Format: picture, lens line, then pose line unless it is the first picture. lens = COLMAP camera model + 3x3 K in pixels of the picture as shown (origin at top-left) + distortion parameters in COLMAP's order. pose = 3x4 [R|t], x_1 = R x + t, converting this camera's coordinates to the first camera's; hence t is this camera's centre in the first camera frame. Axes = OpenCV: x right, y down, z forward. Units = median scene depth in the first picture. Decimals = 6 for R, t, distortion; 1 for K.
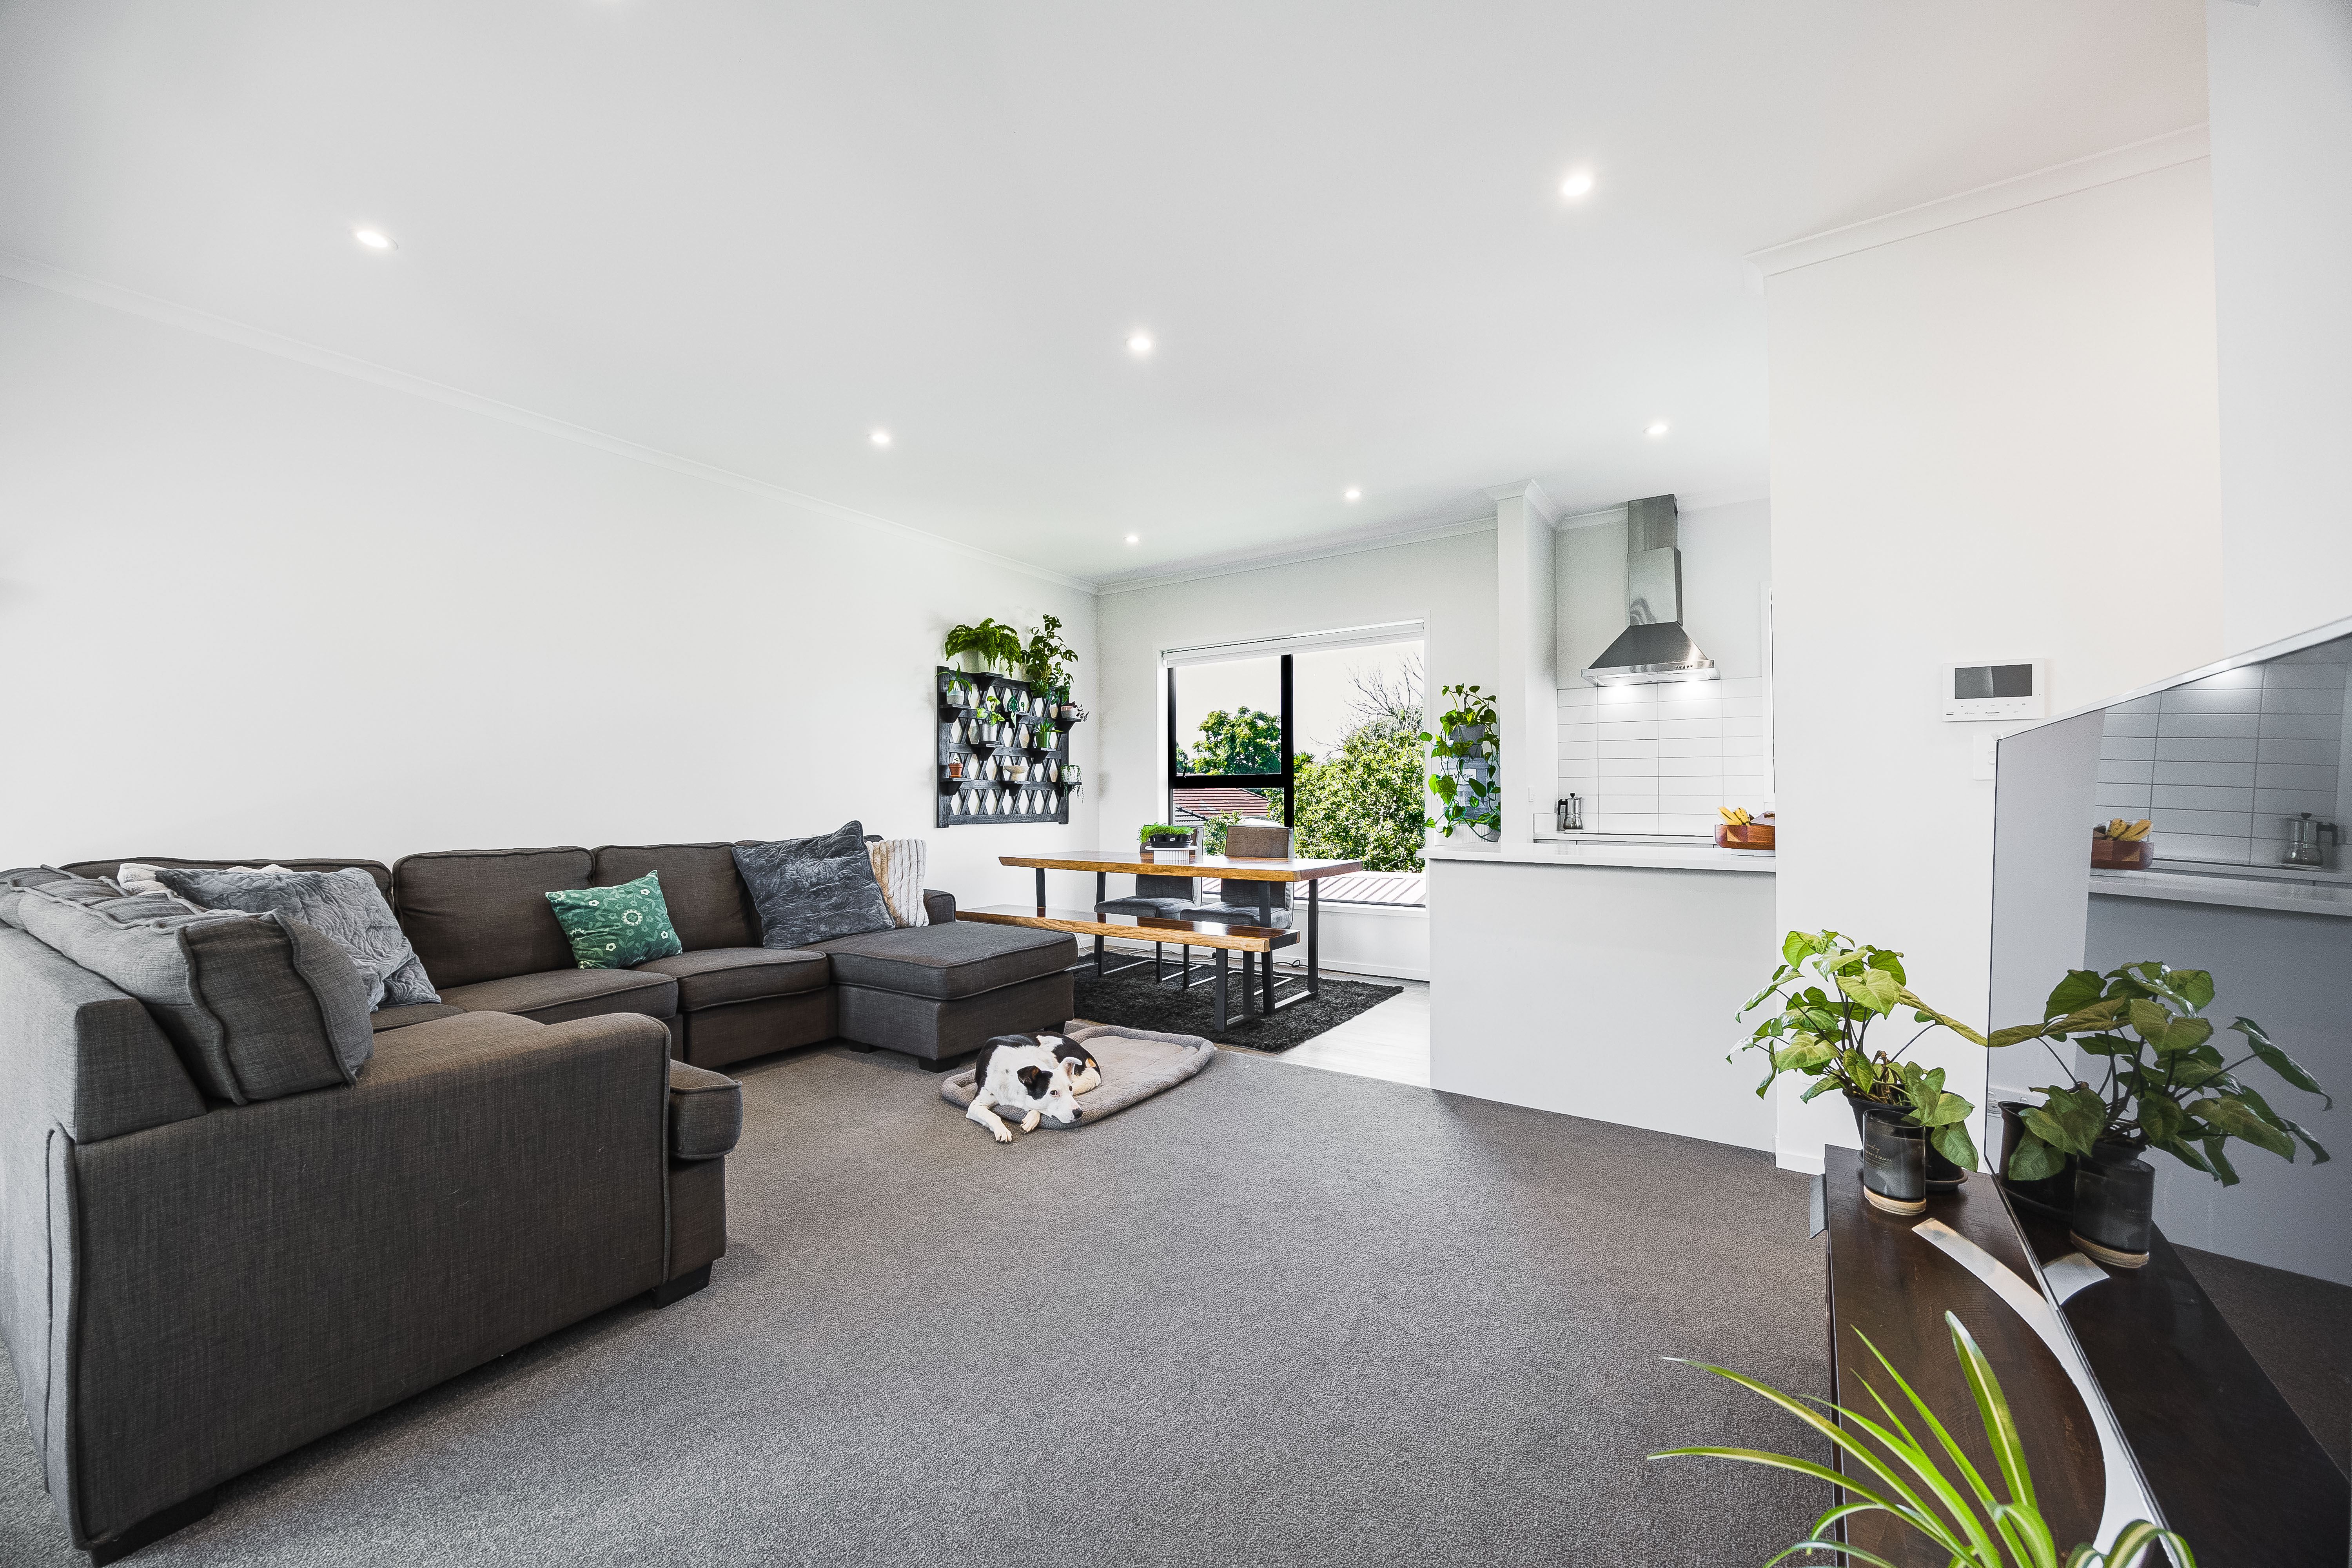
lens RADIAL K [[895.9, 0, 1176.1], [0, 895.9, 779.0], [0, 0, 1]] dist [-0.001310, 0.000345]
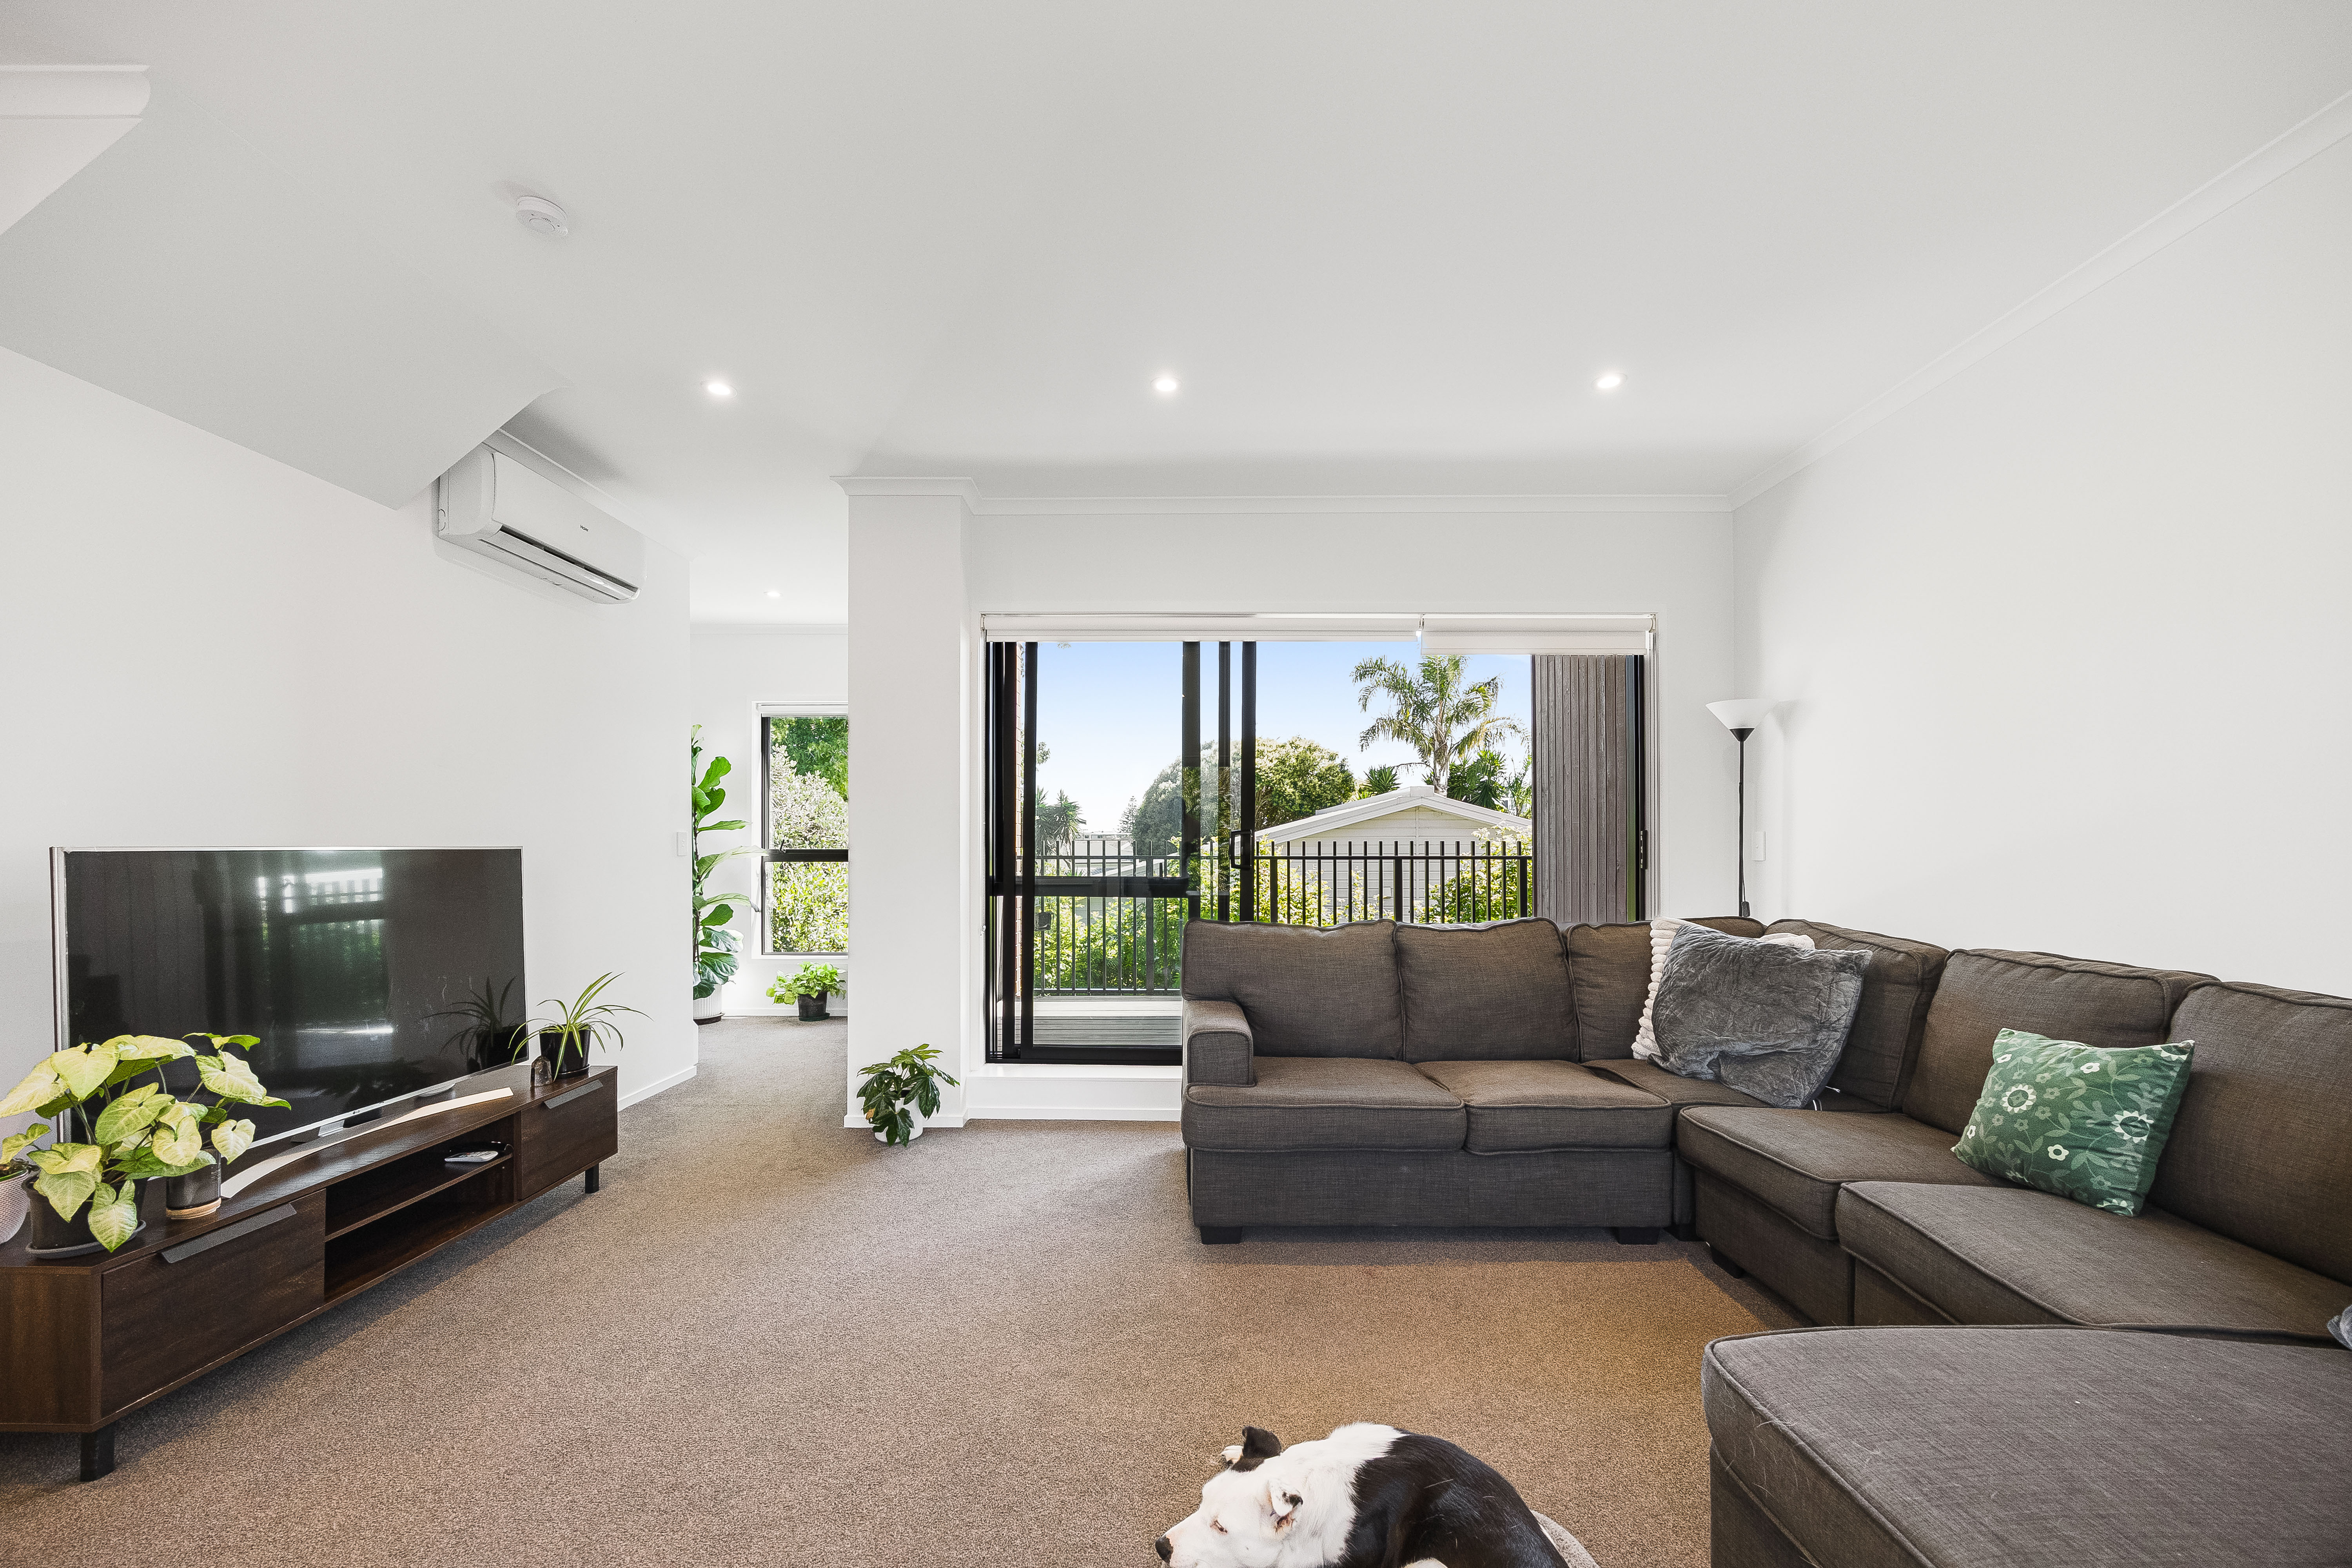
lens RADIAL K [[895.9, 0, 1170.5], [0, 895.9, 843.8], [0, 0, 1]] dist [-0.001310, 0.000345]
pose [[-0.828937, 0.005626, -0.559314, 0.081536], [0.016587, 0.999757, -0.014527, -0.002216], [0.559096, -0.021320, -0.828829, 0.691586]]
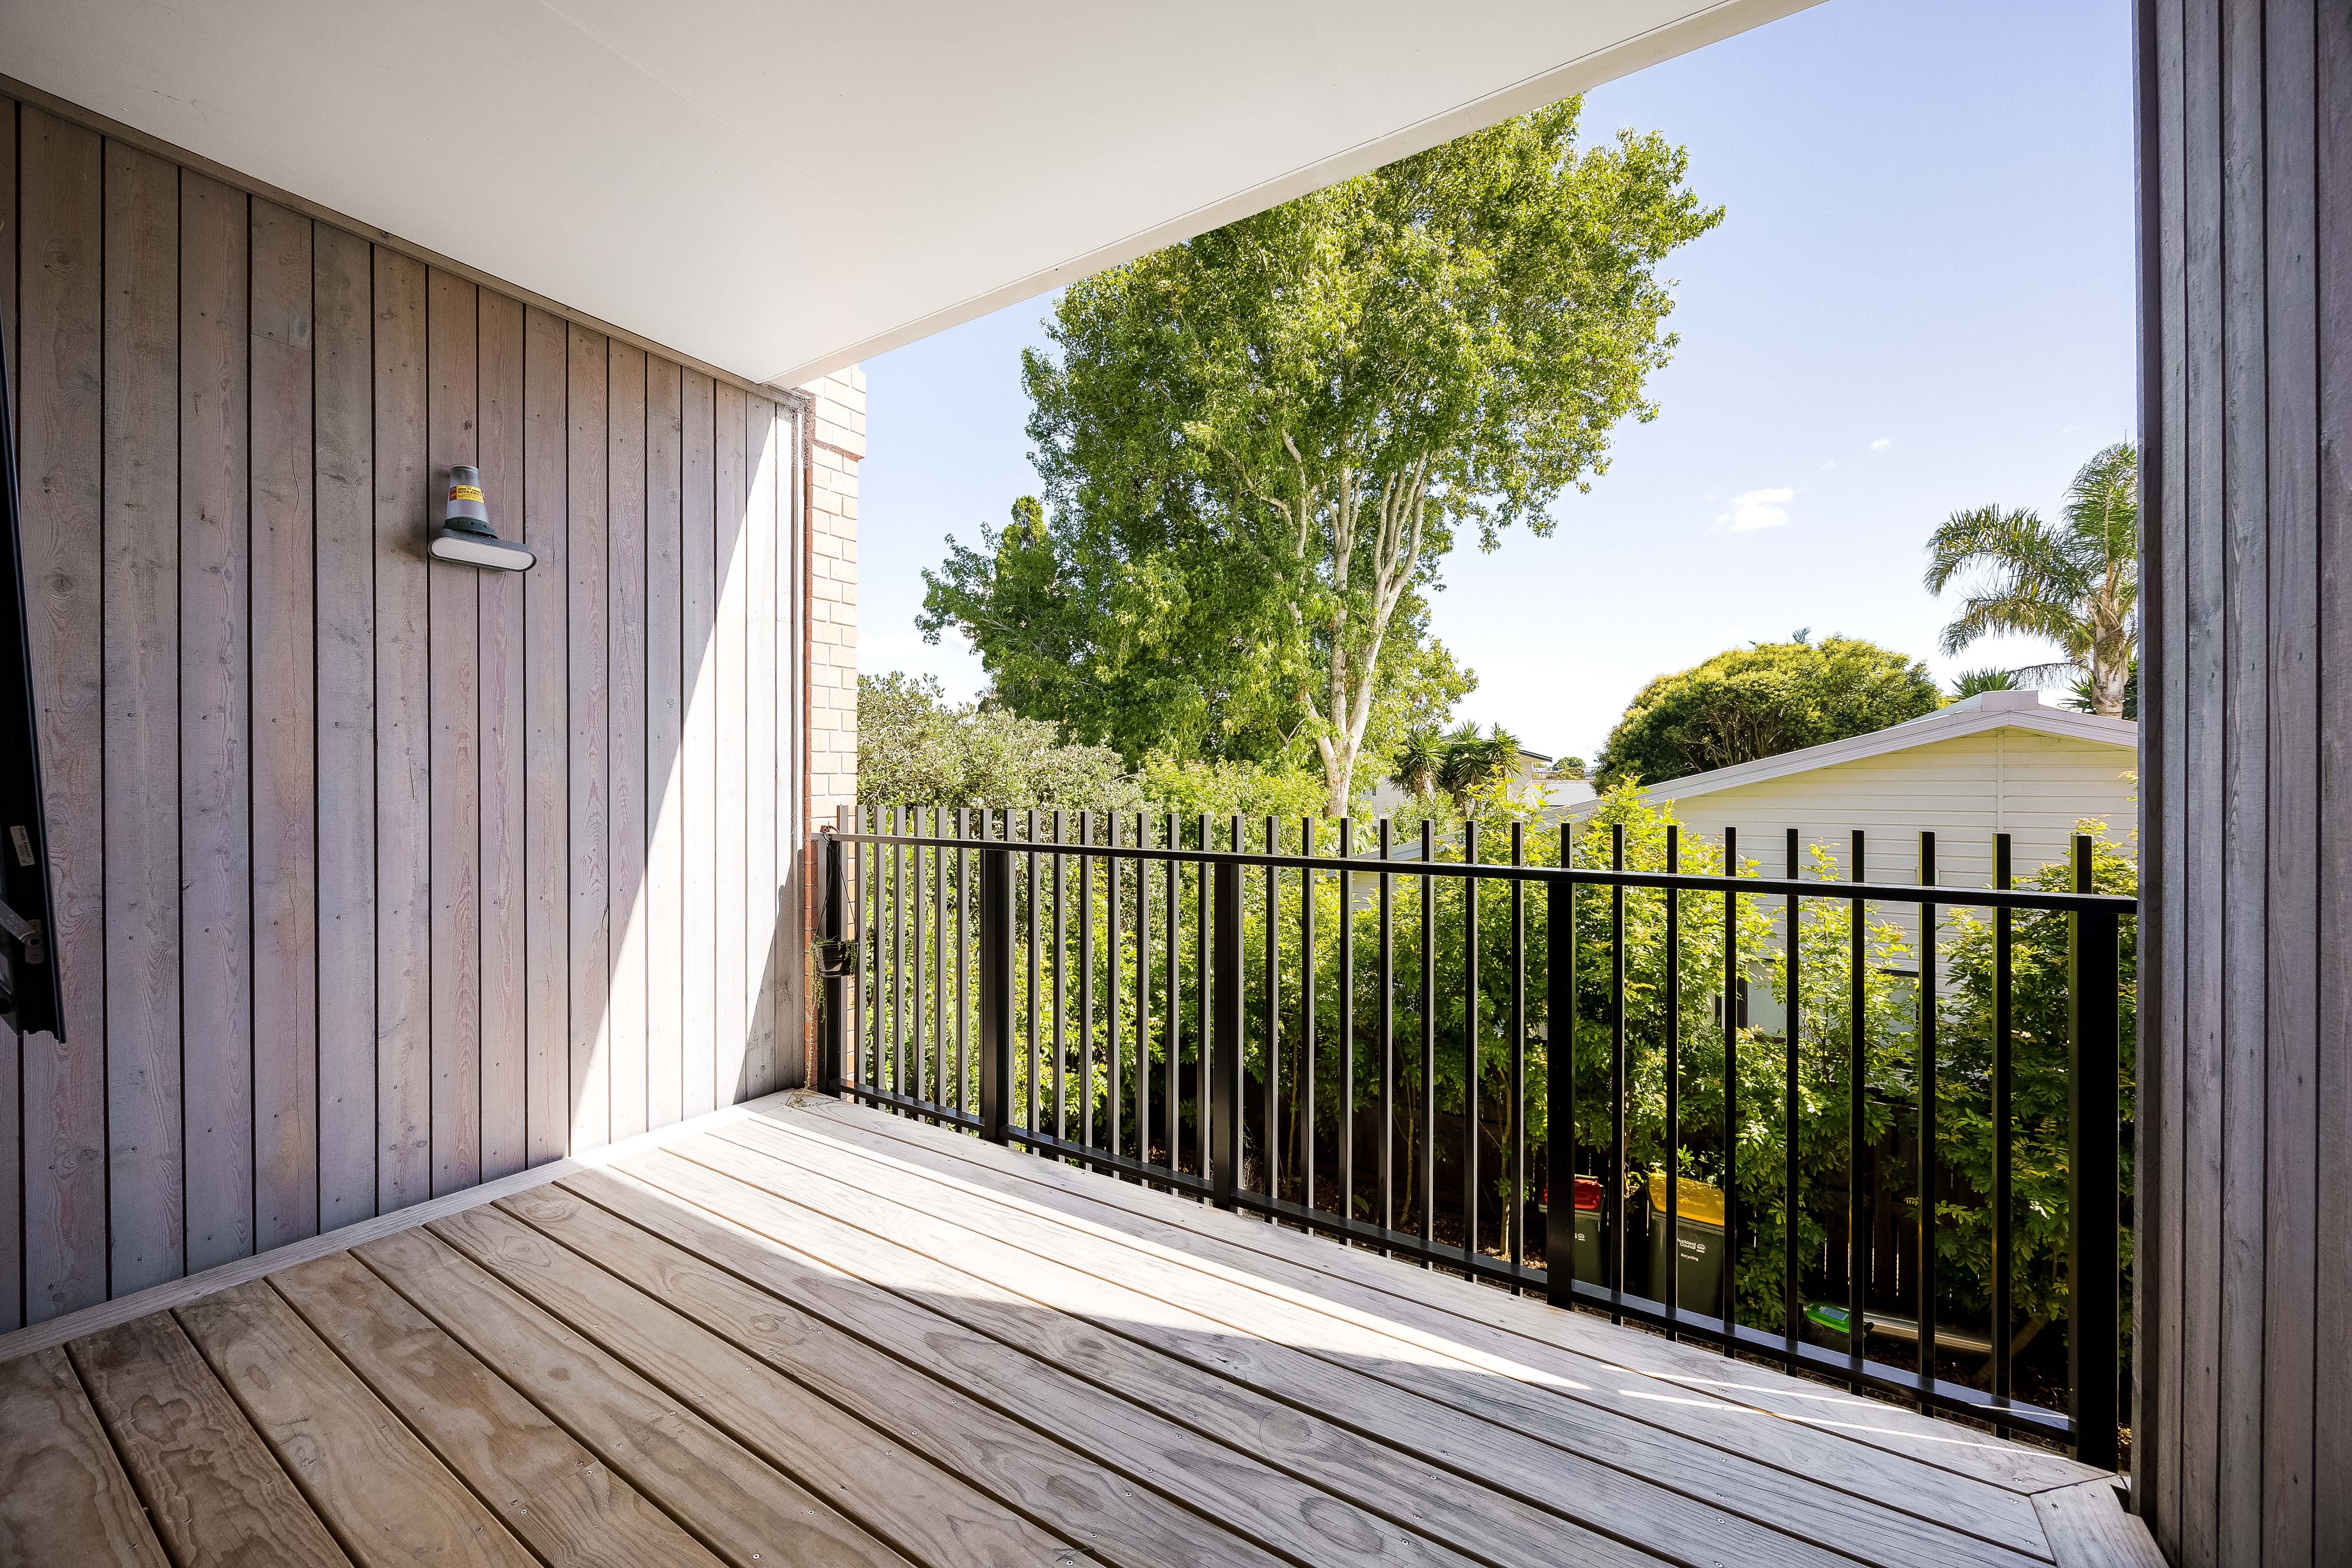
lens RADIAL K [[895.9, 0, 1194.4], [0, 895.9, 778.8], [0, 0, 1]] dist [-0.001310, 0.000345]
pose [[-0.997756, 0.000196, -0.066948, -0.563285], [0.001745, 0.999732, -0.023086, -0.024740], [0.066925, -0.023151, -0.997489, 0.295752]]
